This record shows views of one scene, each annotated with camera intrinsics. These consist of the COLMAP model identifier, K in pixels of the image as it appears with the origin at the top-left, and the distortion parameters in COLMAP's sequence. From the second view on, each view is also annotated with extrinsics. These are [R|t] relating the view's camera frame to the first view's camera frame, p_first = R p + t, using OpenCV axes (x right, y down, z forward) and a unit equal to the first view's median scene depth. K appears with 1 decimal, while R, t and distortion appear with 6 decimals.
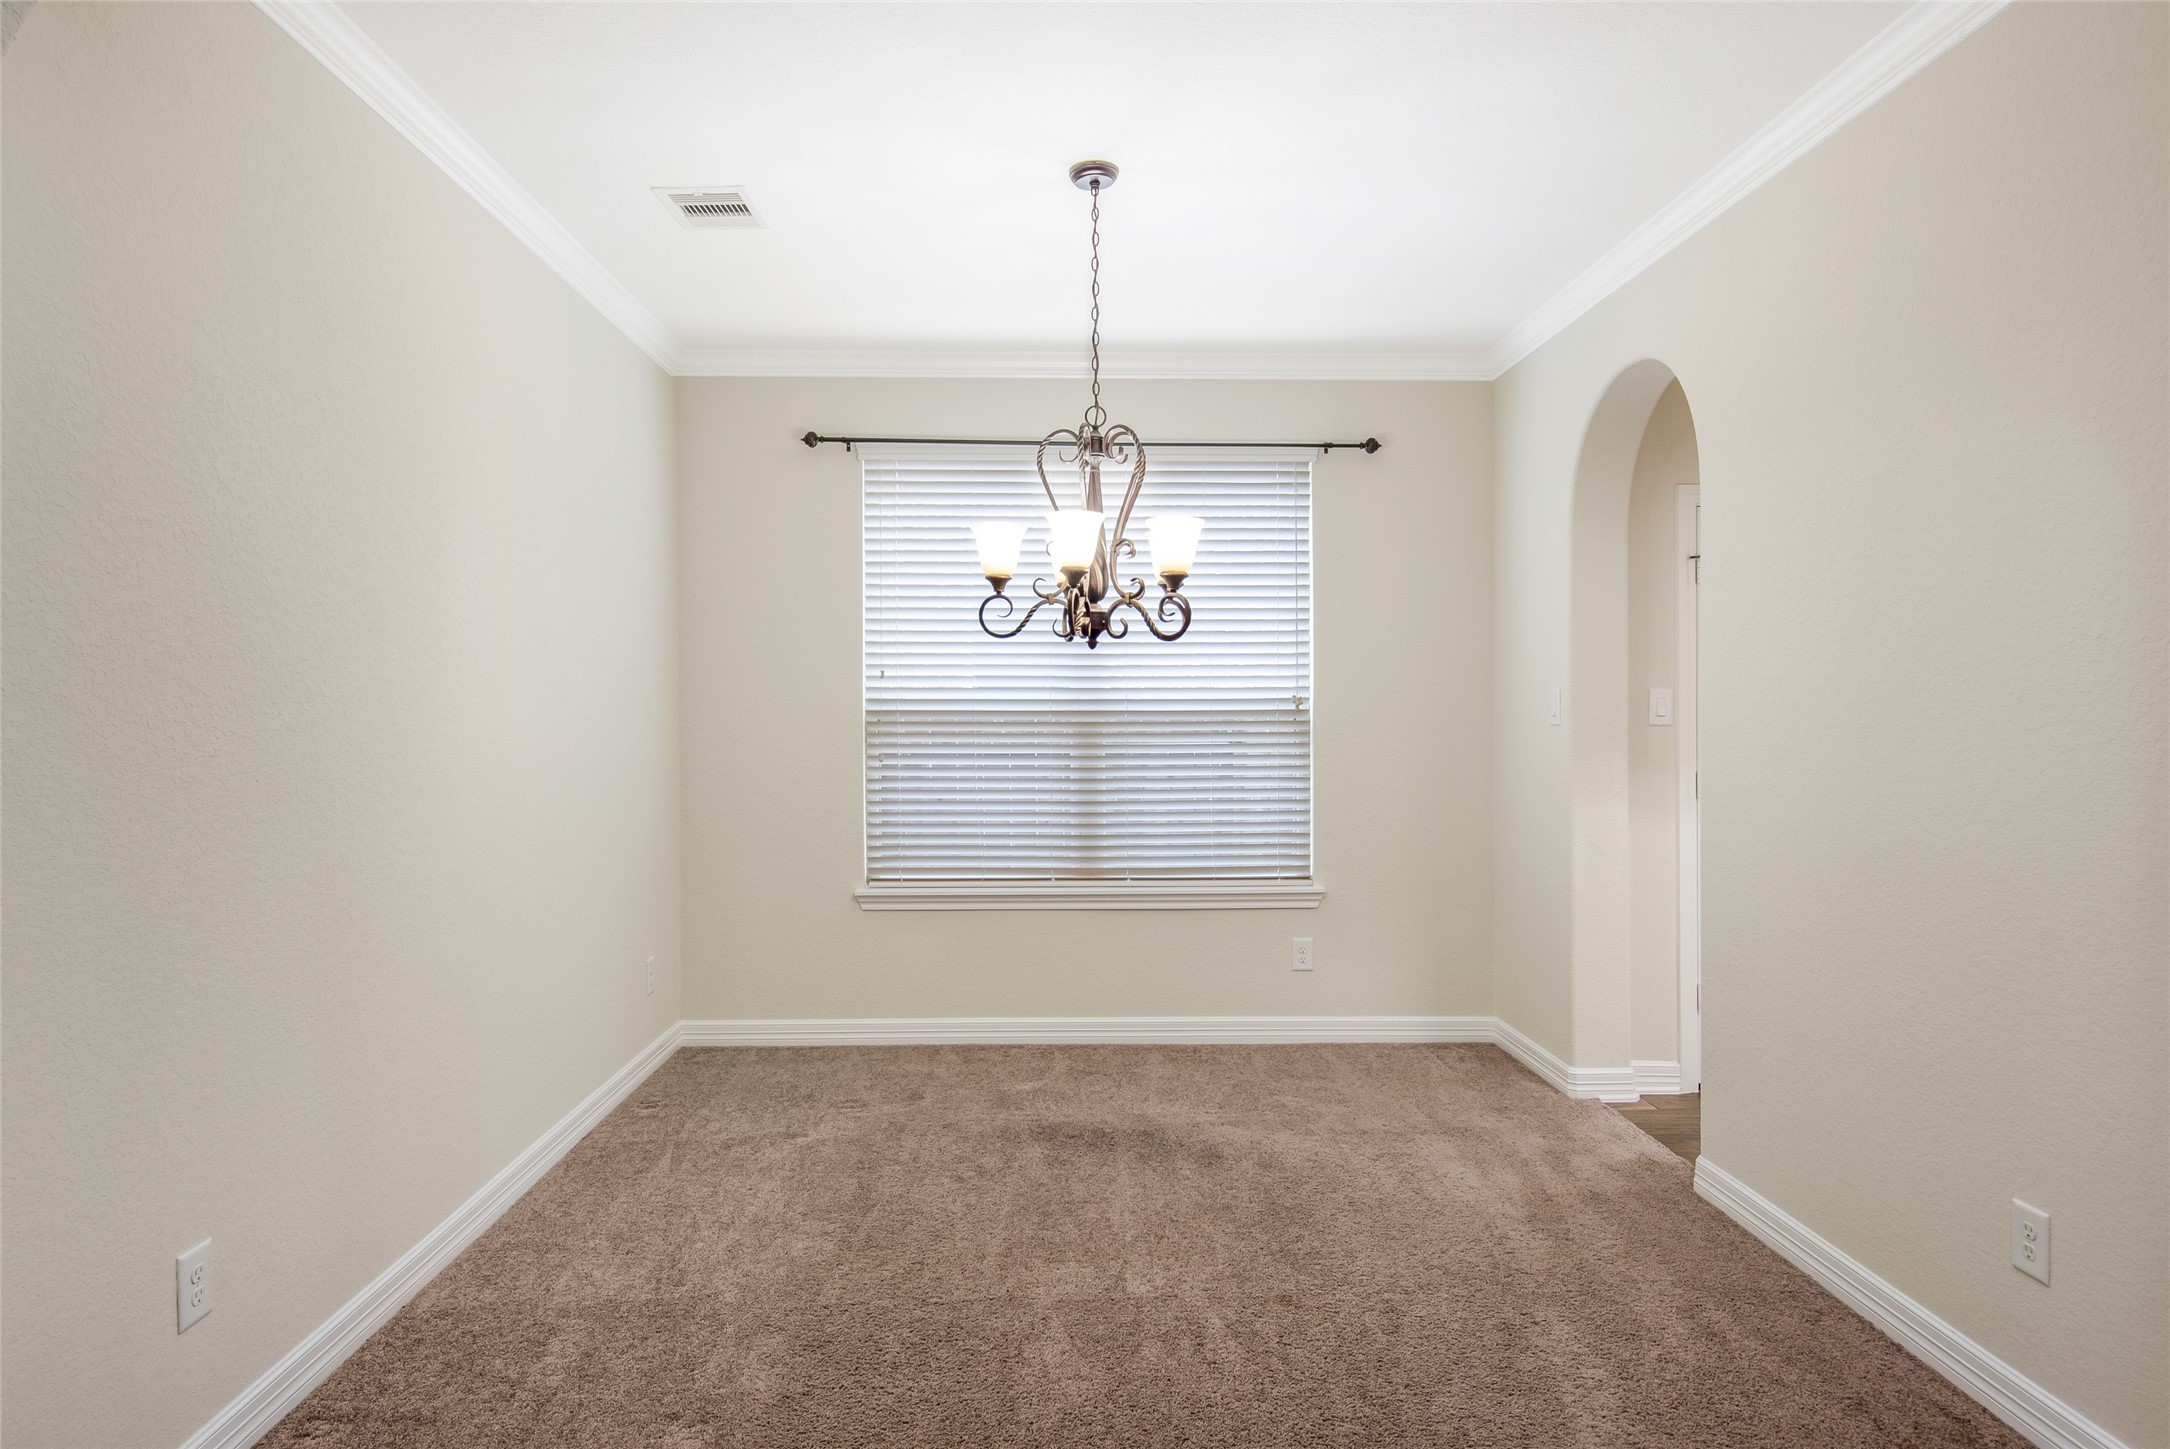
lens RADIAL K [[1226.8, 0, 1086.4], [0, 1226.8, 723.5], [0, 0, 1]] dist [0.000684, -0.004329]
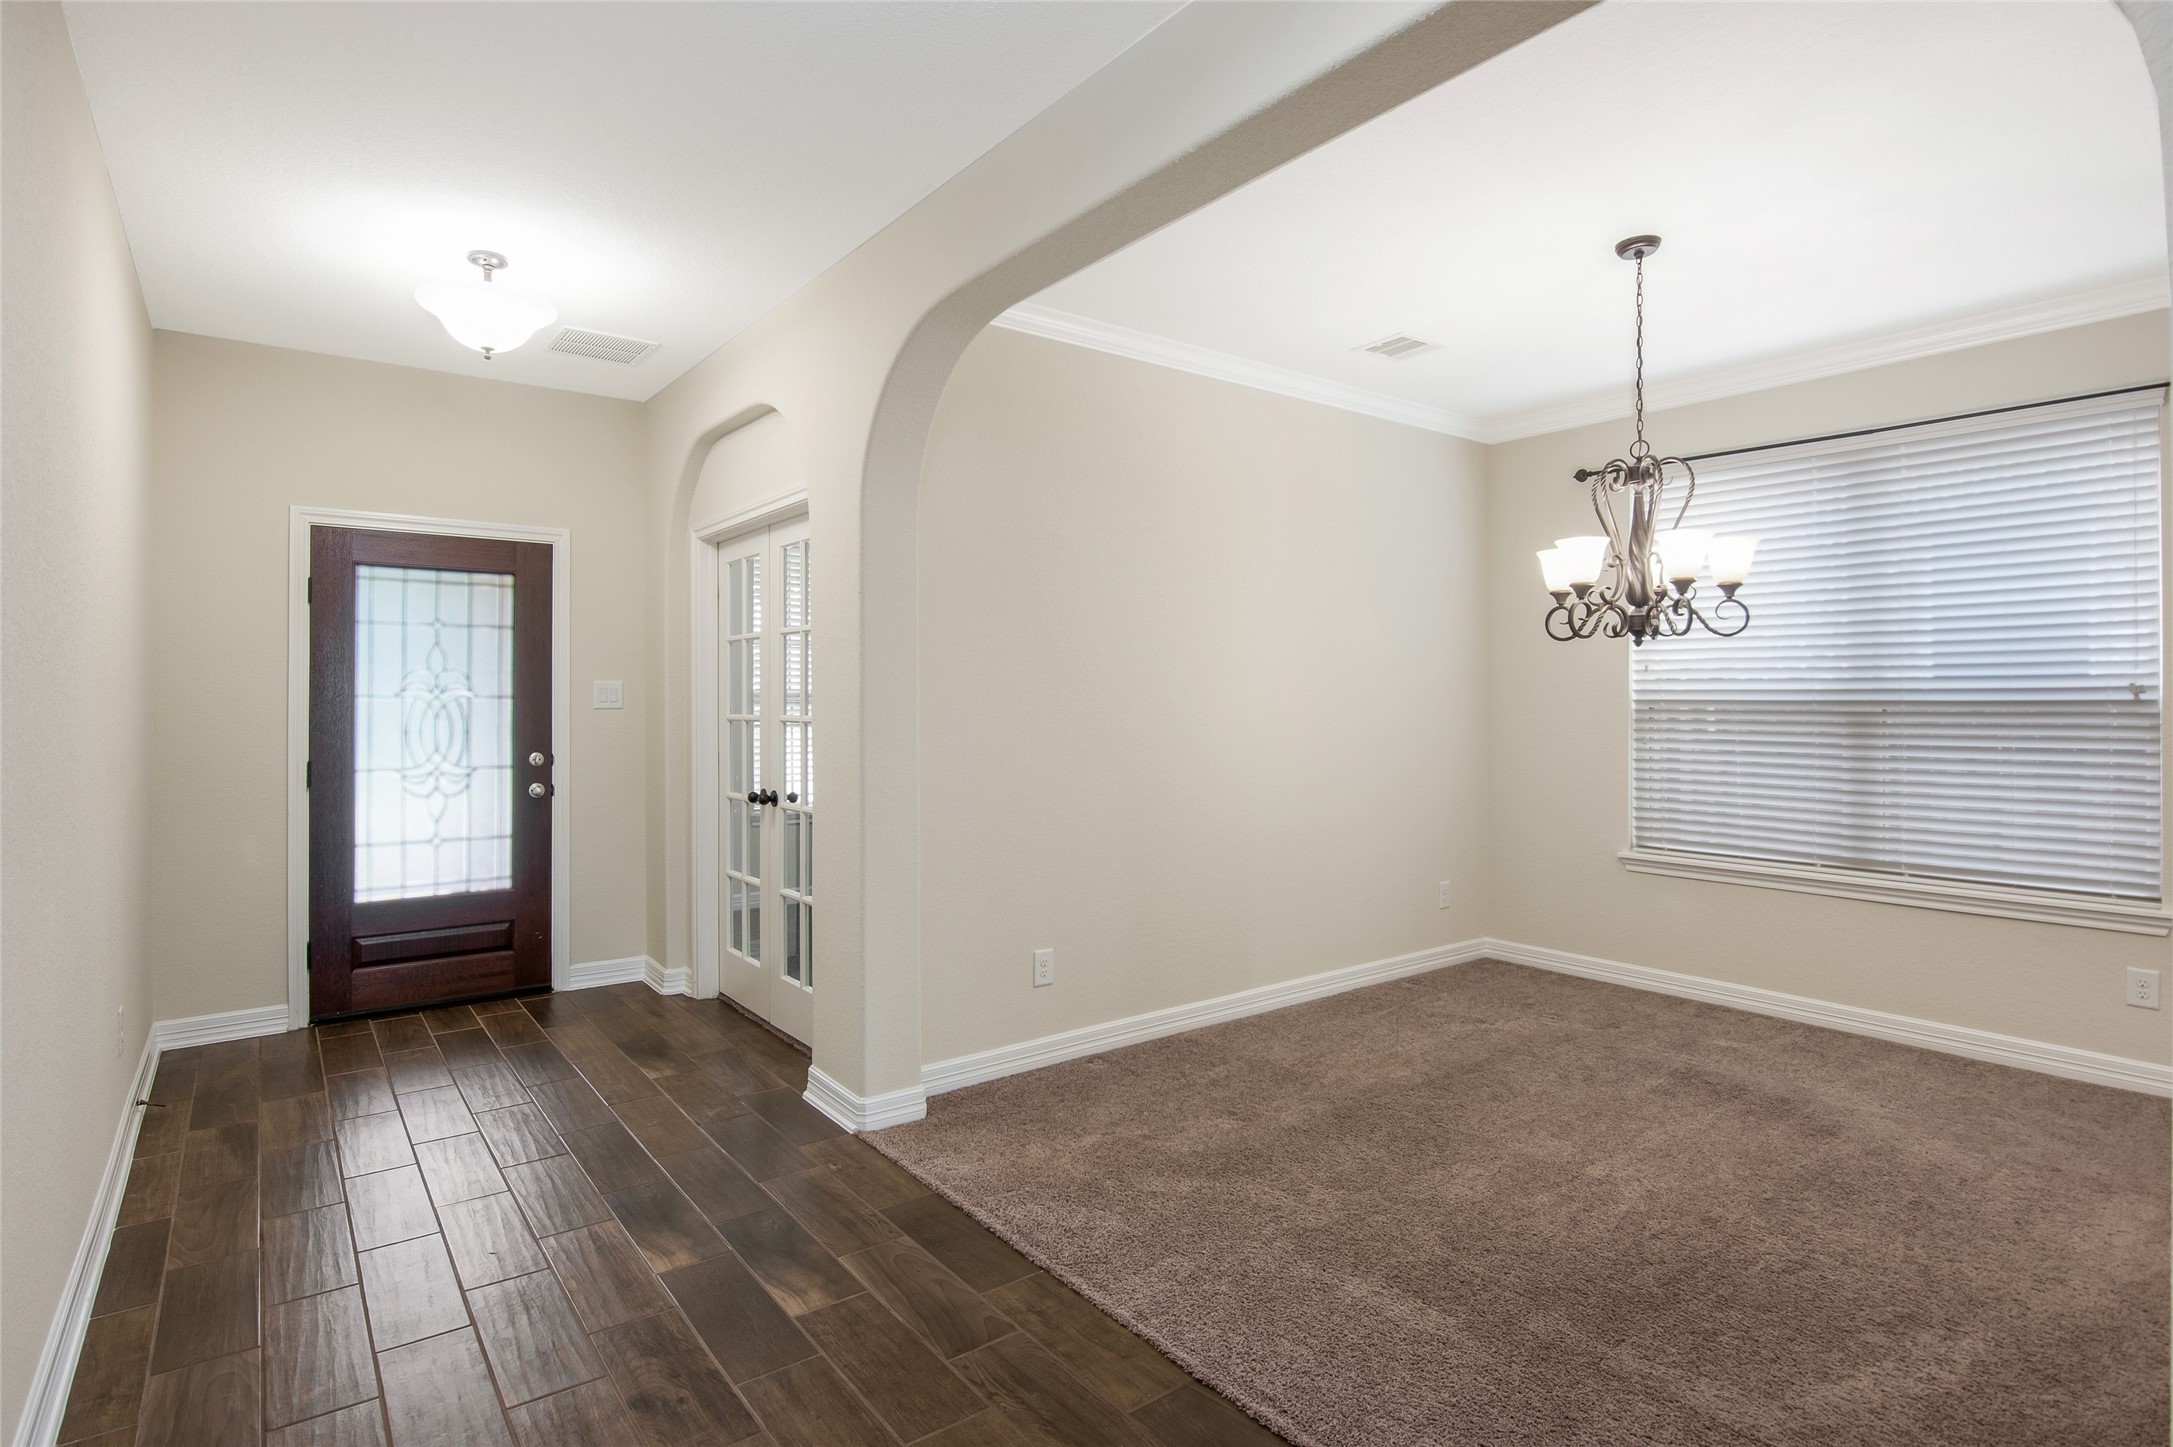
lens RADIAL K [[1089.2, 0, 1093.5], [0, 1089.2, 712.9], [0, 0, 1]] dist [-0.008031, -0.004663]
pose [[0.604967, 0.011824, -0.796163, 0.422109], [-0.012048, 0.999911, 0.005695, 0.002821], [0.796160, 0.006146, 0.605056, -0.038872]]
